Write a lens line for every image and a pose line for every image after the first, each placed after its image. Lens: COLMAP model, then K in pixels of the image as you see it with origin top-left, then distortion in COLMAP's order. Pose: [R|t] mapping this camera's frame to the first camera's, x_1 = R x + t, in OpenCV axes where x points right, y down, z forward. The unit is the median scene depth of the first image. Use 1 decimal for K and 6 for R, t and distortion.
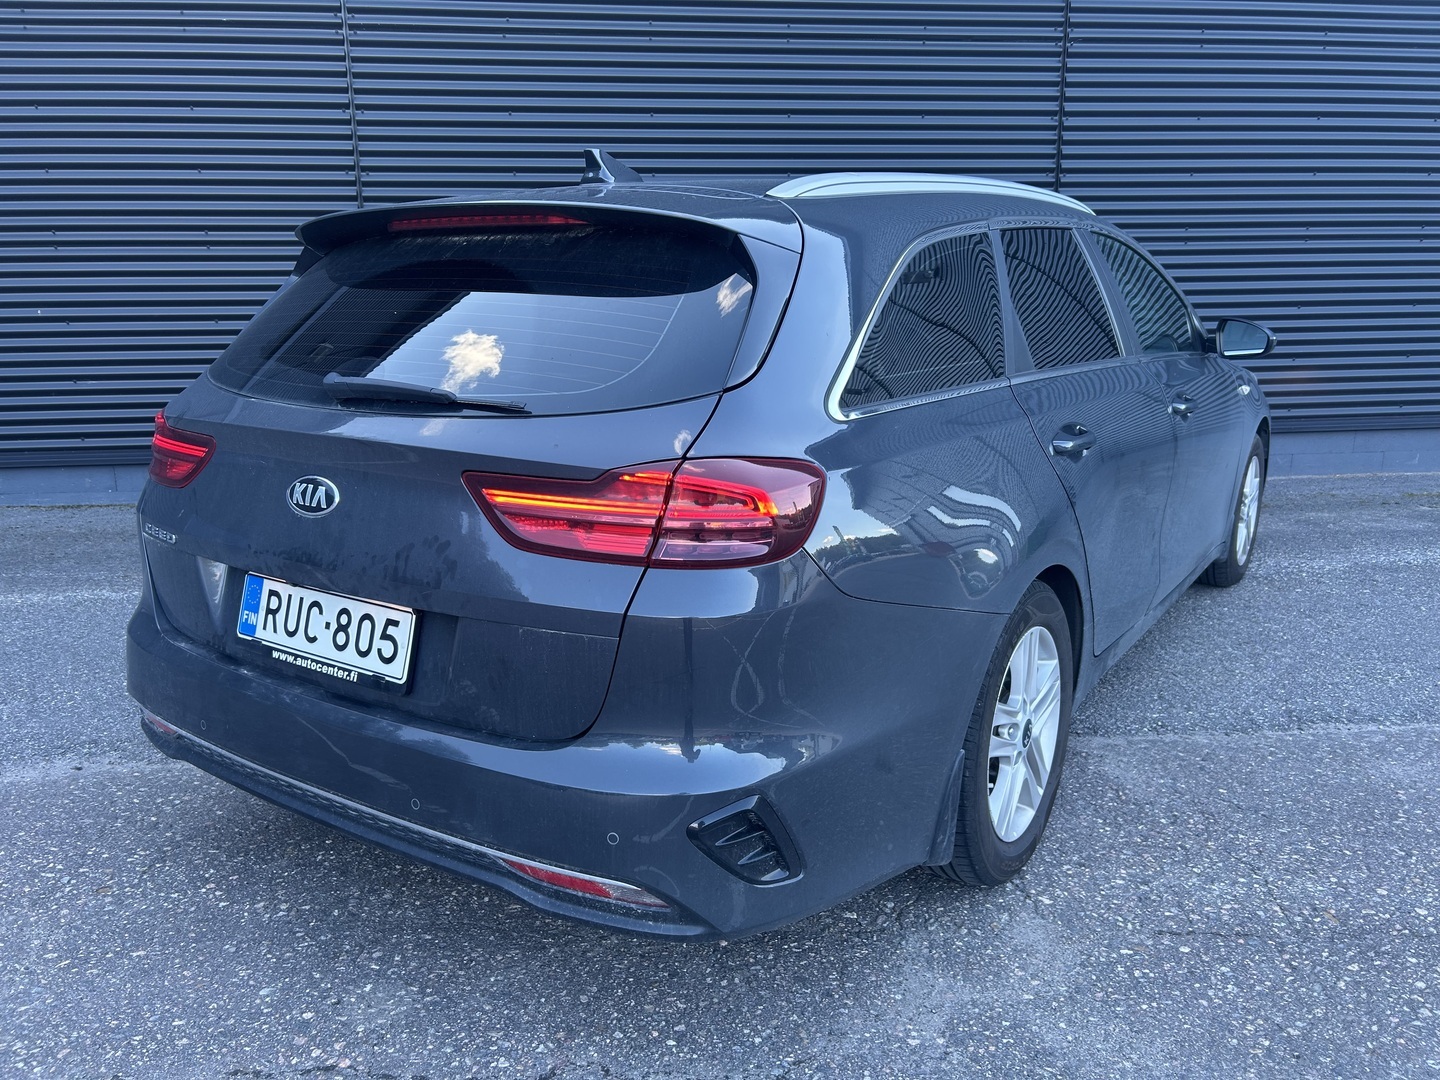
lens RADIAL K [[1082.3, 0, 727.8], [0, 1082.3, 538.8], [0, 0, 1]] dist [0.049594, -0.054499]
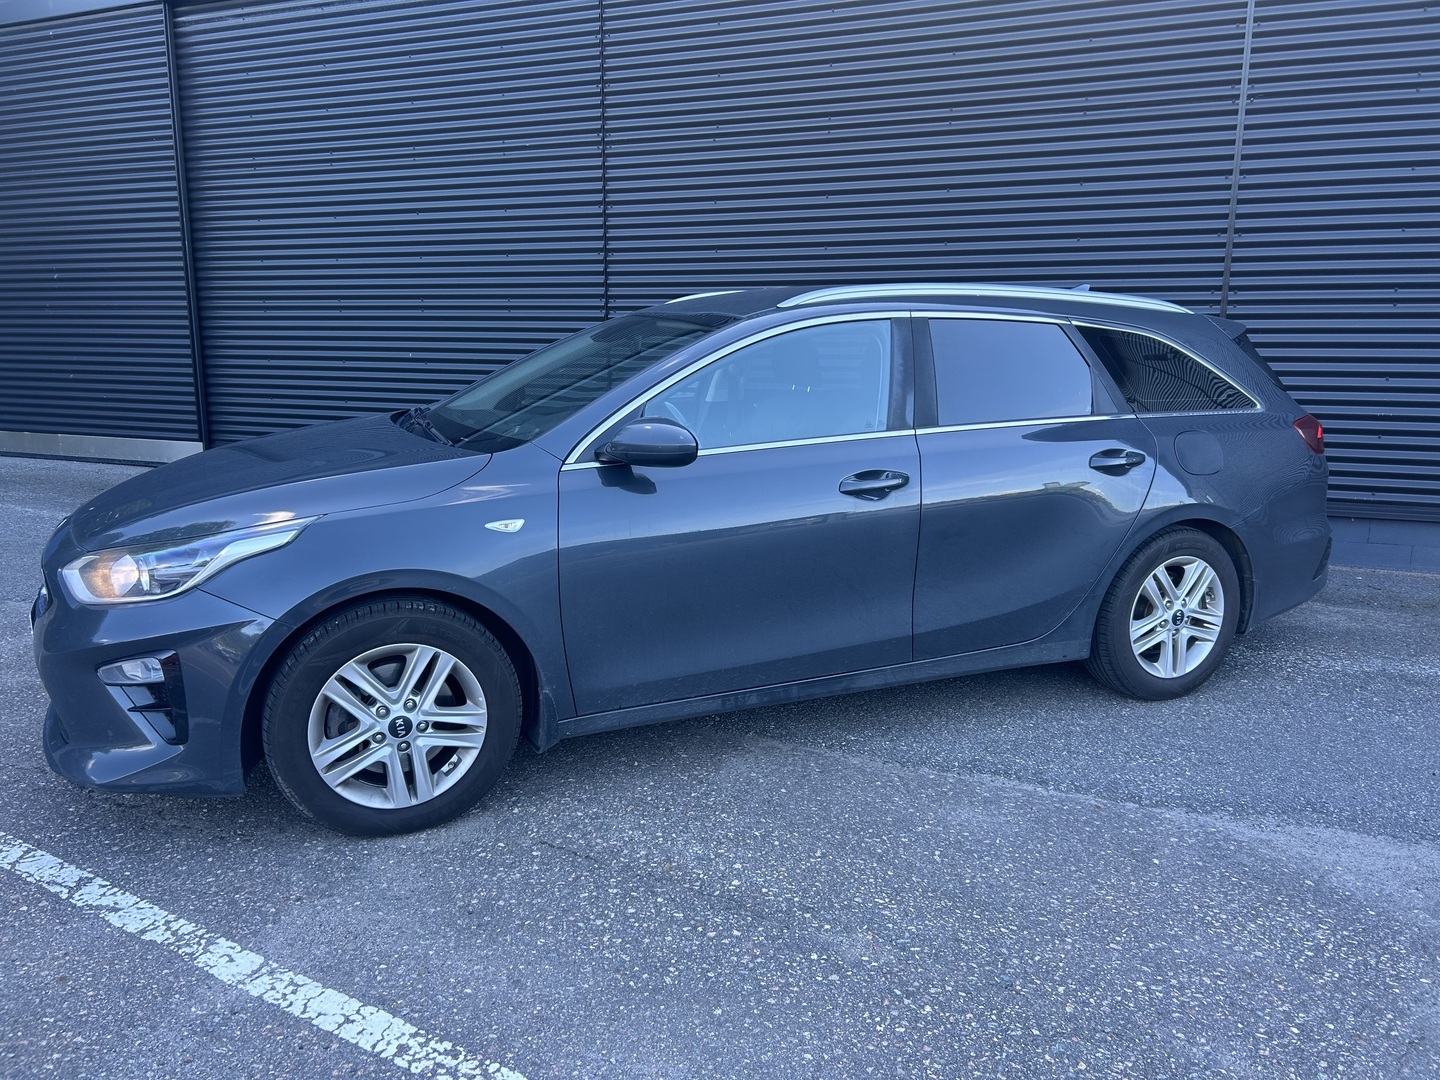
lens RADIAL K [[1082.3, 0, 731.6], [0, 1082.3, 538.8], [0, 0, 1]] dist [0.049594, -0.054499]
pose [[0.871973, 0.104326, -0.478309, 1.094809], [-0.120325, 0.992731, -0.002827, -0.036571], [0.474537, 0.060017, 0.878187, -0.092777]]
